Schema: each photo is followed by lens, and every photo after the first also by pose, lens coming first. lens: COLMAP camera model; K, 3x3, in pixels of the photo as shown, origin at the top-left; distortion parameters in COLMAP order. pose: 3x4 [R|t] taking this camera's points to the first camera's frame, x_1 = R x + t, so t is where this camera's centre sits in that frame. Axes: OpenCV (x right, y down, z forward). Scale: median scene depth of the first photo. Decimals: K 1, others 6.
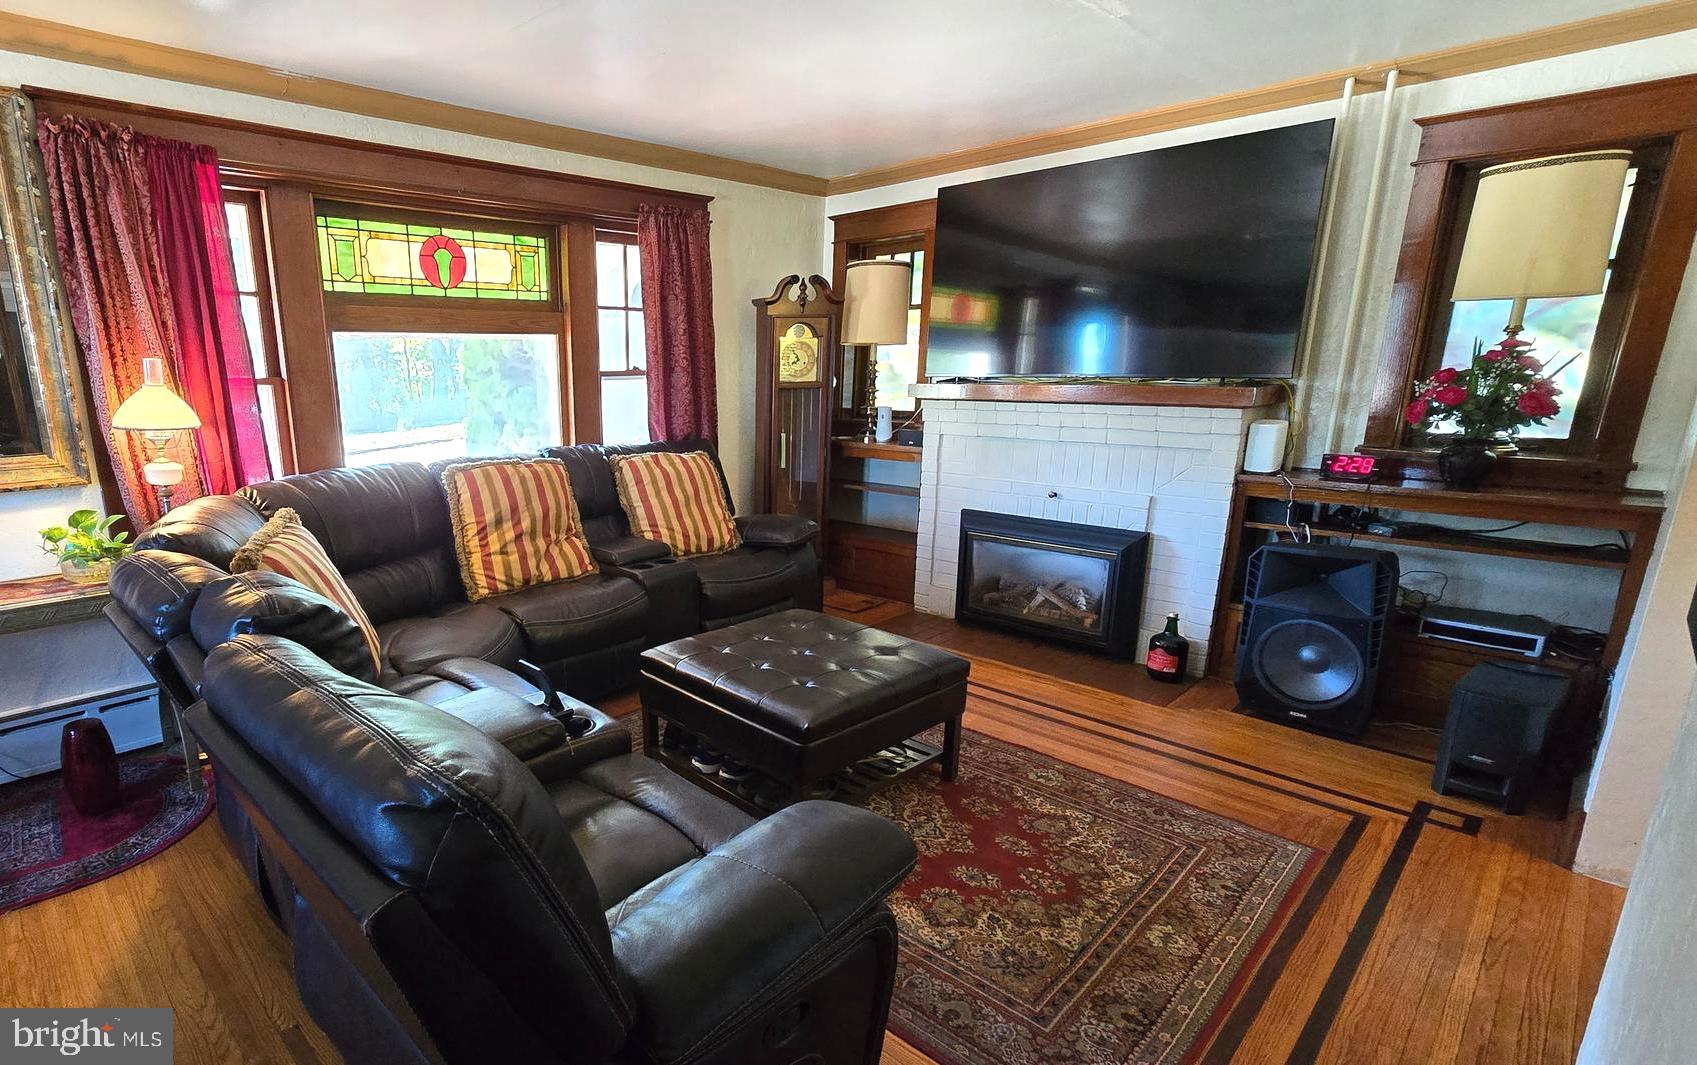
lens RADIAL K [[829.3, 0, 683.2], [0, 829.3, 571.5], [0, 0, 1]] dist [-0.013168, 0.005701]
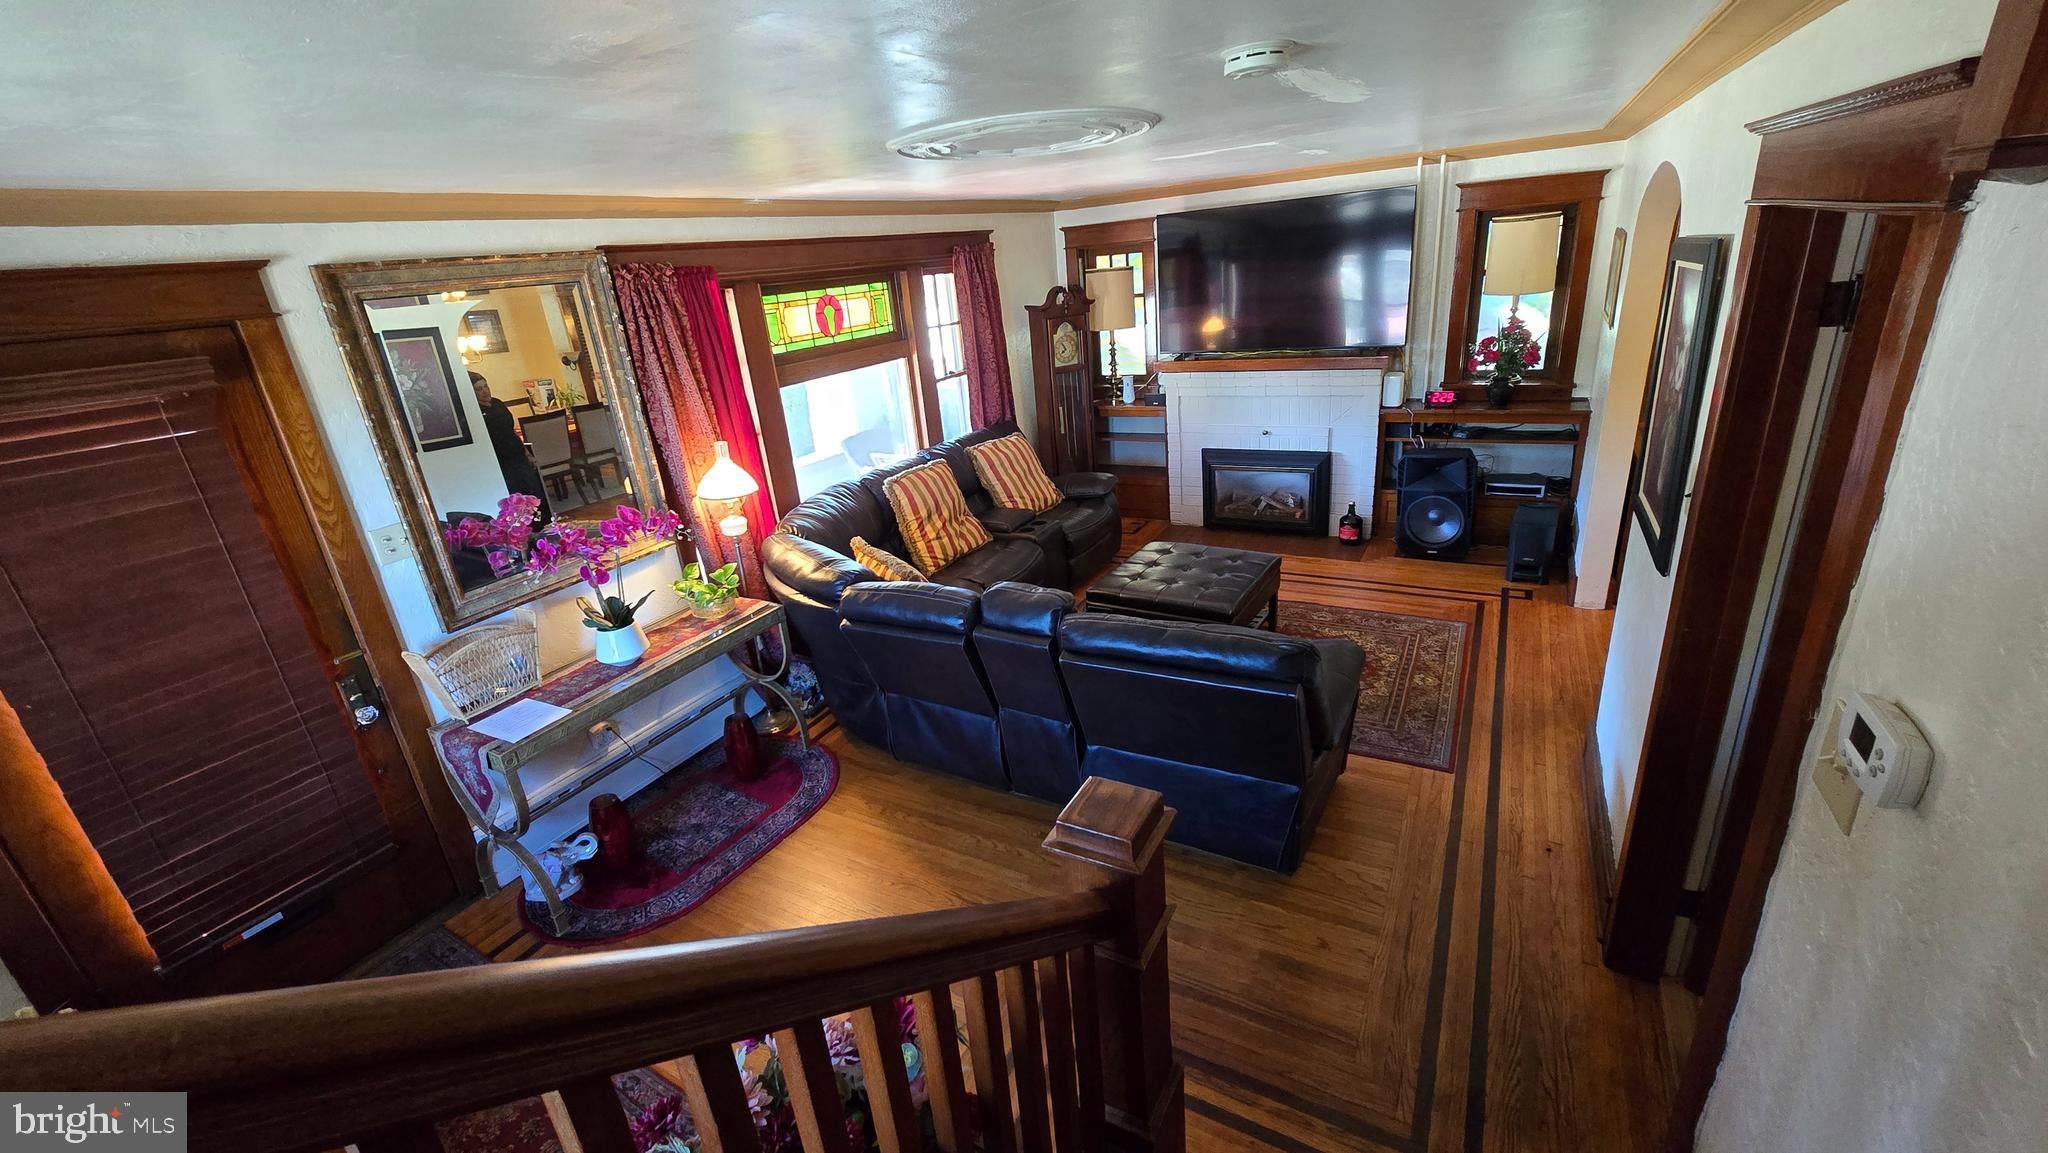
lens RADIAL K [[828.4, 0, 1026.3], [0, 828.4, 568.2], [0, 0, 1]] dist [-0.000539, -0.000174]
pose [[0.941173, -0.183780, 0.283582, -0.464614], [0.154797, 0.980430, 0.121634, -0.114233], [-0.300386, -0.070581, 0.951203, -0.324527]]
